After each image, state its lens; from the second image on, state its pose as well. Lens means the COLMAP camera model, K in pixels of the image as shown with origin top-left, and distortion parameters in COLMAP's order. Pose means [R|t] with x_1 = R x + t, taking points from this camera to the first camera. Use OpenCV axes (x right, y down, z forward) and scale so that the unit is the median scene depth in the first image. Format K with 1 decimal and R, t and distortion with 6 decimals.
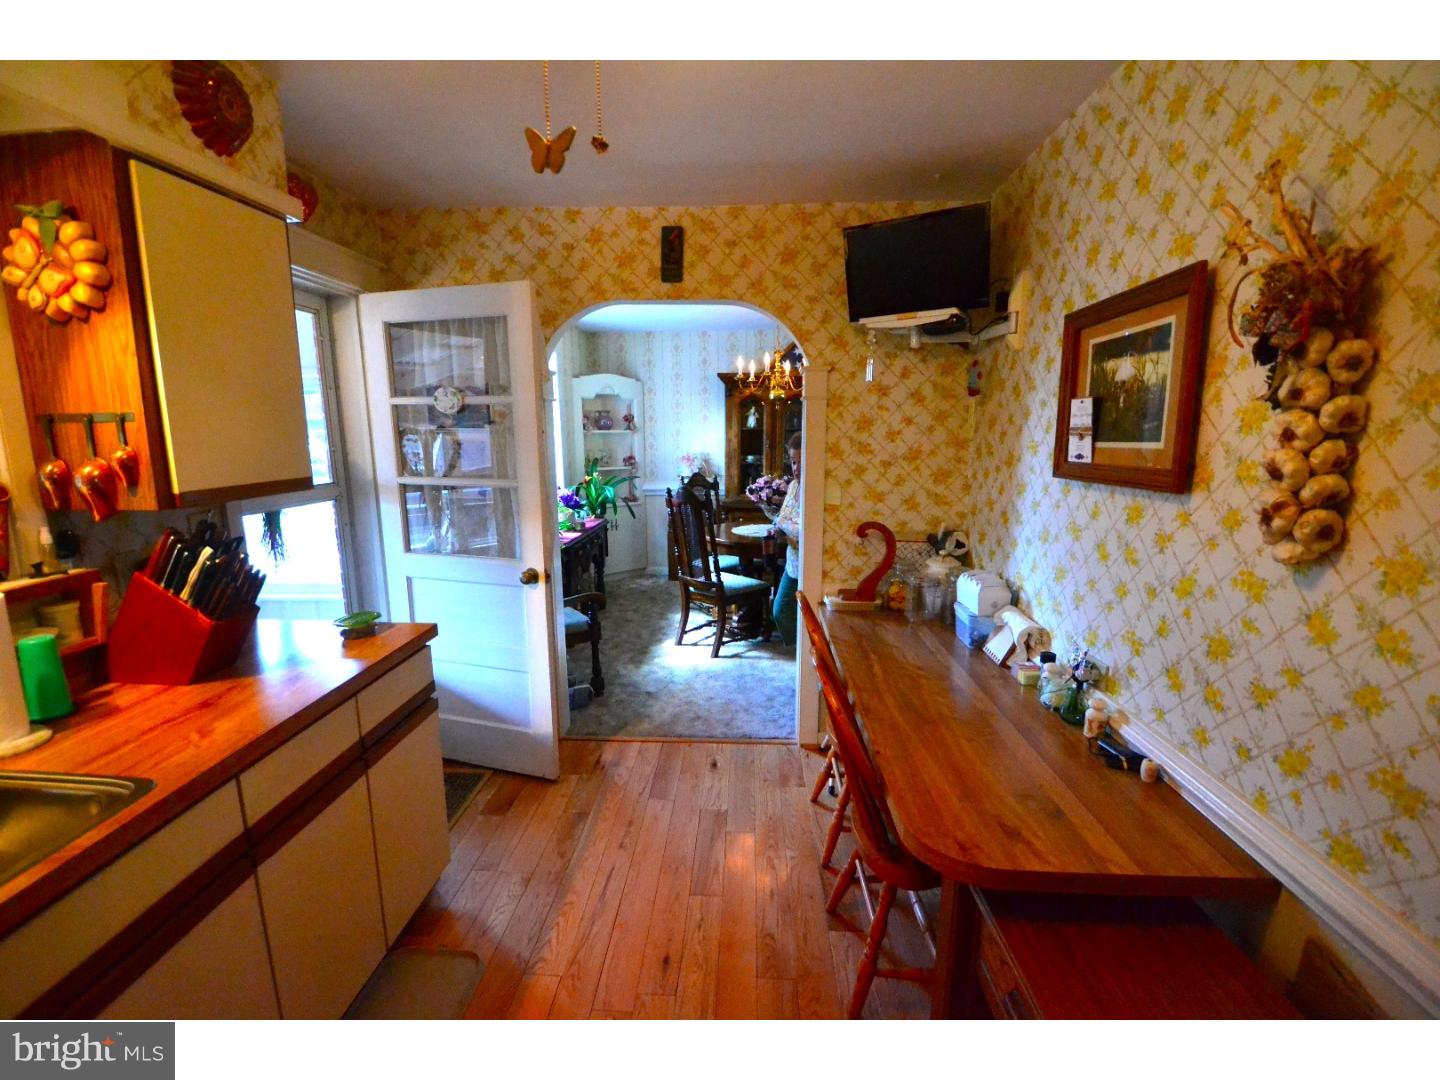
lens RADIAL K [[645.2, 0, 714.5], [0, 645.2, 552.1], [0, 0, 1]] dist [0.024587, -0.028486]
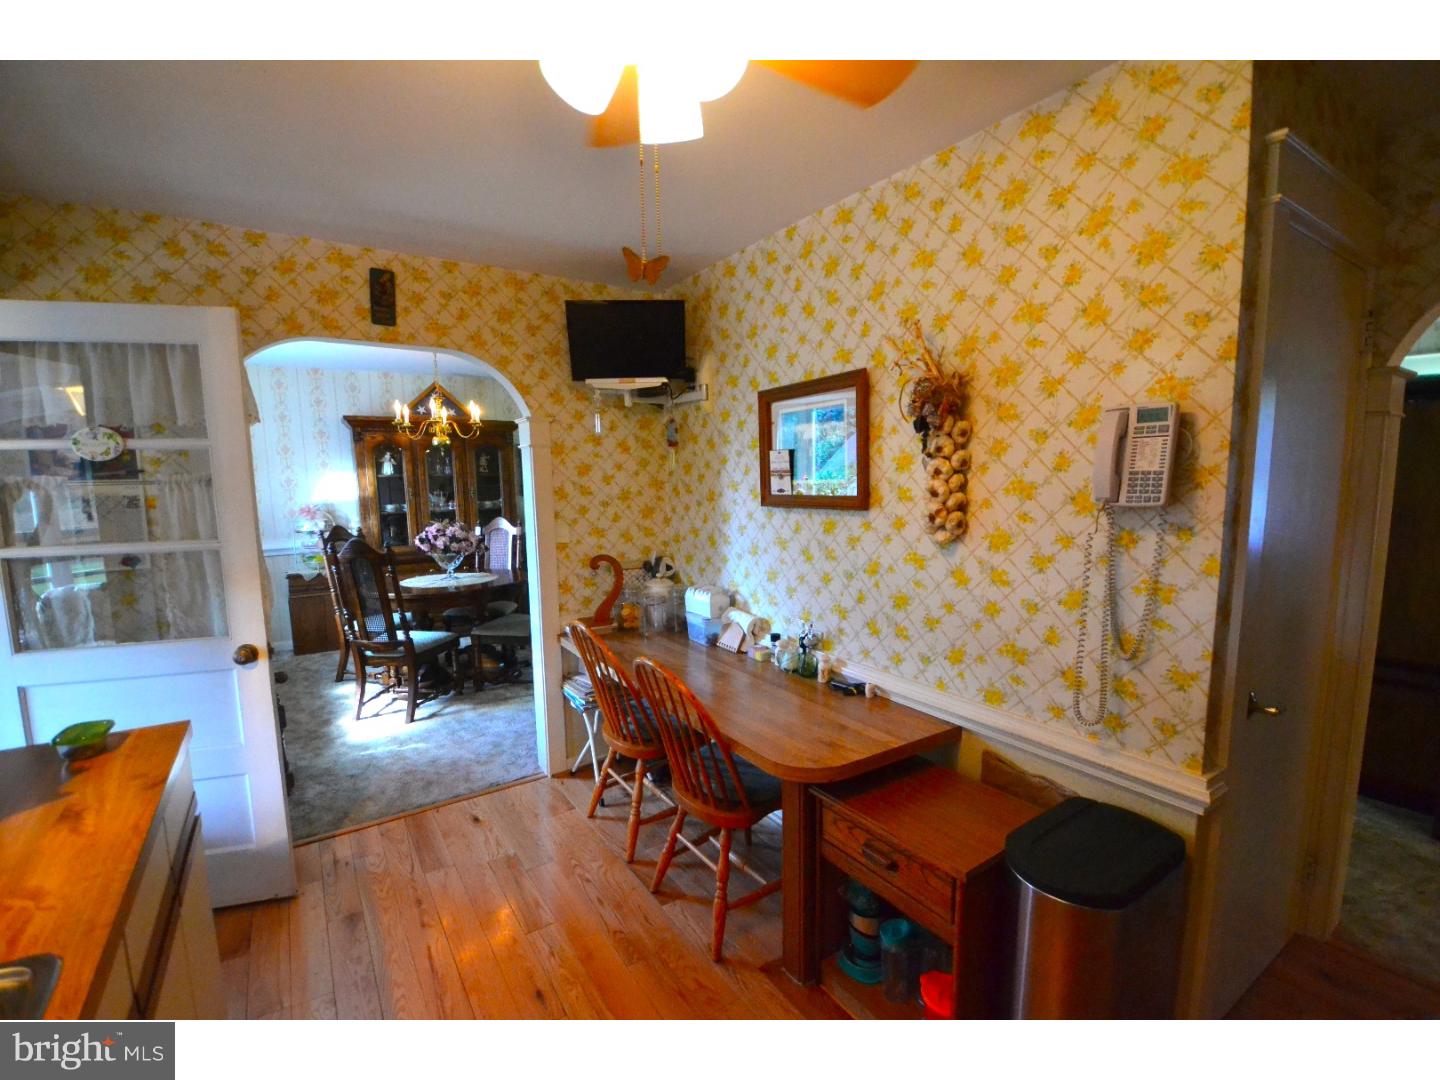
lens RADIAL K [[645.2, 0, 714.5], [0, 645.2, 552.1], [0, 0, 1]] dist [0.024587, -0.028486]
pose [[0.804431, -0.083823, 0.588102, -0.315909], [0.124661, 0.991771, -0.029159, 0.007182], [-0.580819, 0.096770, 0.808261, -0.034833]]
